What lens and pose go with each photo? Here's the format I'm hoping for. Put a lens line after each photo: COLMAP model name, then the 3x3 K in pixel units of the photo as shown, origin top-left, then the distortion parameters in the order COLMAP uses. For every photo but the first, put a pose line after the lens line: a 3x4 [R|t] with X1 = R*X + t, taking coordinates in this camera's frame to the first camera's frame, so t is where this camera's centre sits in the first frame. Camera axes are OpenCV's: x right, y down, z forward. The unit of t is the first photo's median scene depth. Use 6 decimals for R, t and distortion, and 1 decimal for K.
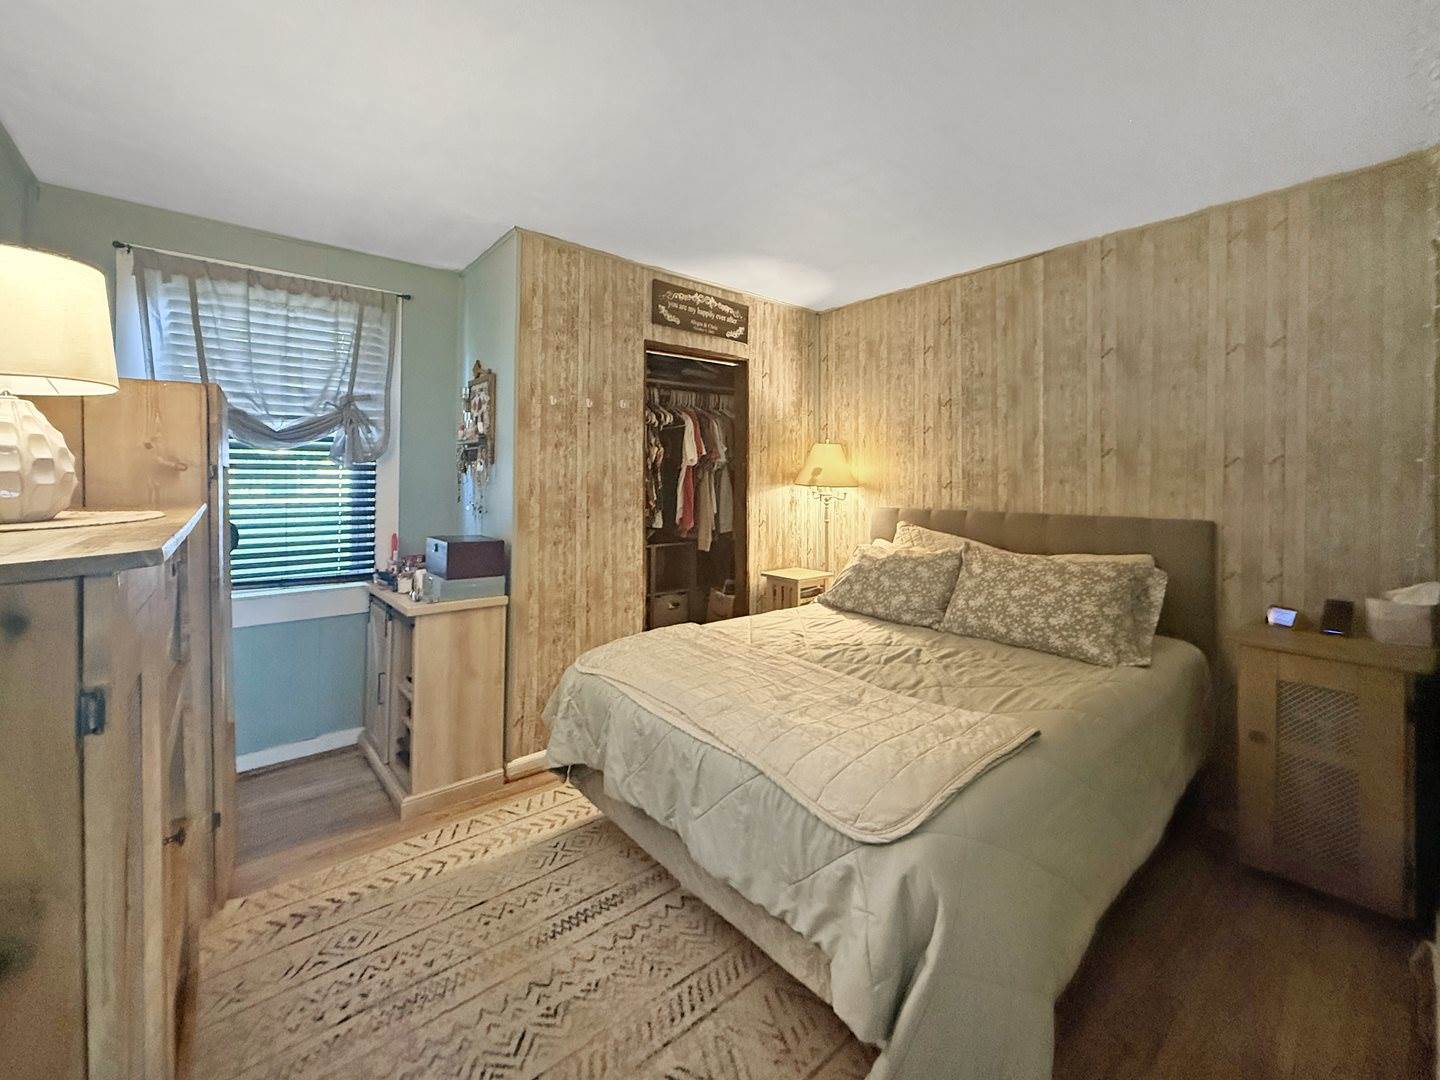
lens RADIAL K [[589.1, 0, 687.7], [0, 589.1, 464.0], [0, 0, 1]] dist [-0.000792, 0.000065]
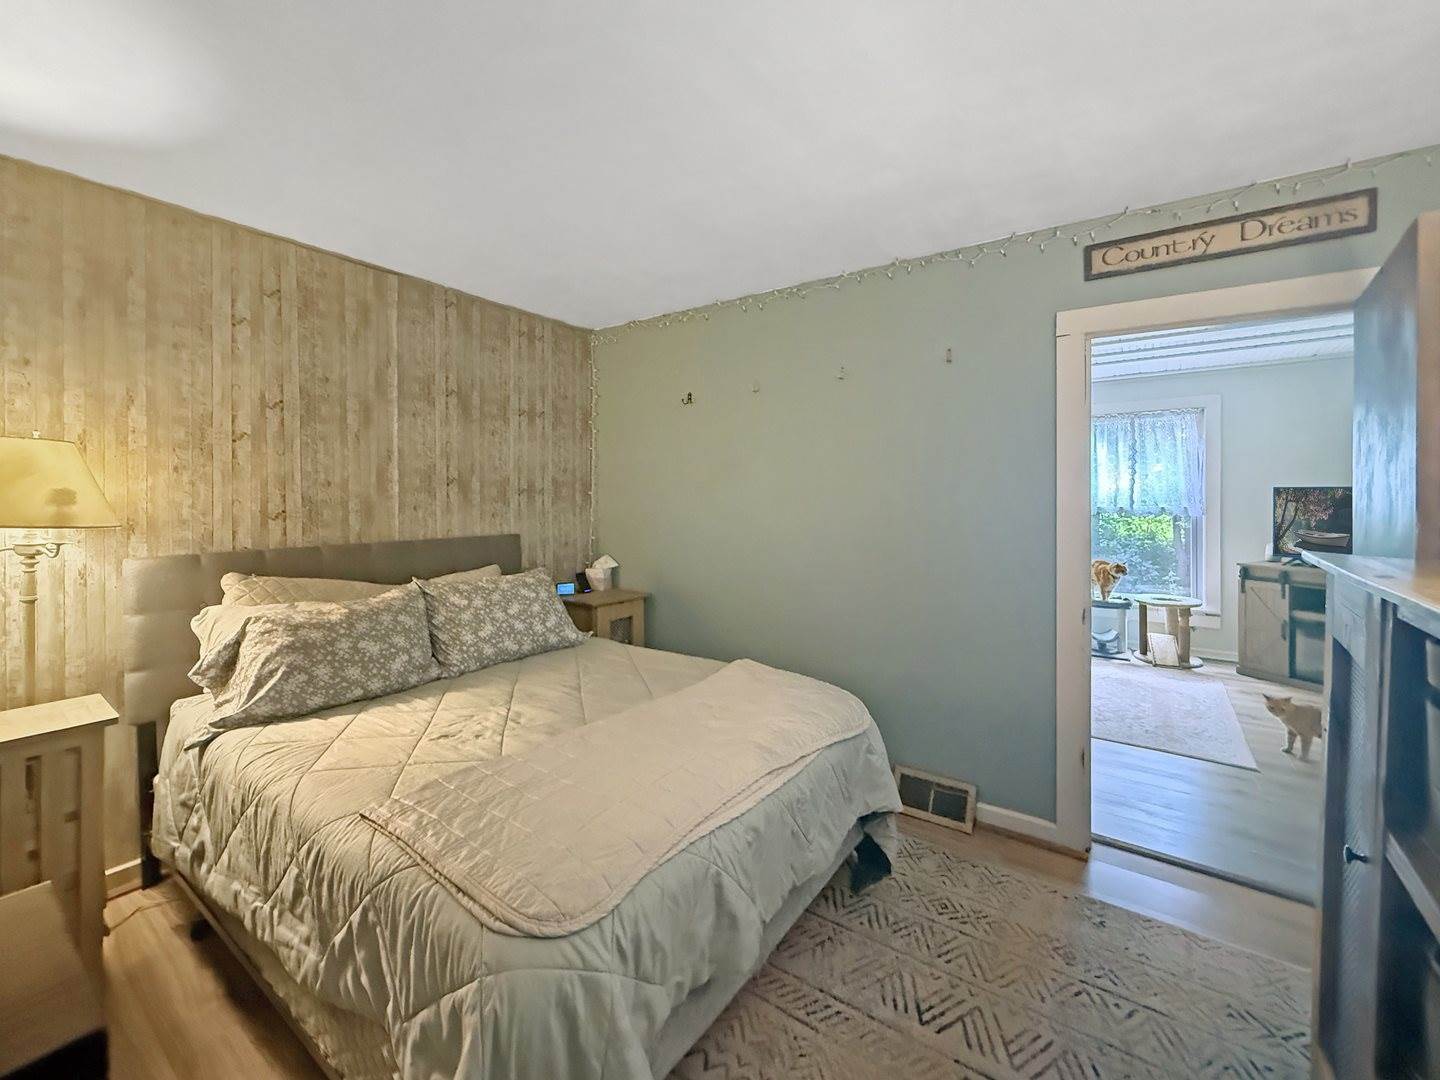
lens RADIAL K [[594.1, 0, 723.1], [0, 594.1, 492.5], [0, 0, 1]] dist [-0.000971, -0.000041]
pose [[-0.266763, 0.000660, 0.963762, -0.510187], [-0.025861, 0.999635, -0.007842, -0.002403], [-0.963415, -0.027016, -0.266648, 0.773365]]
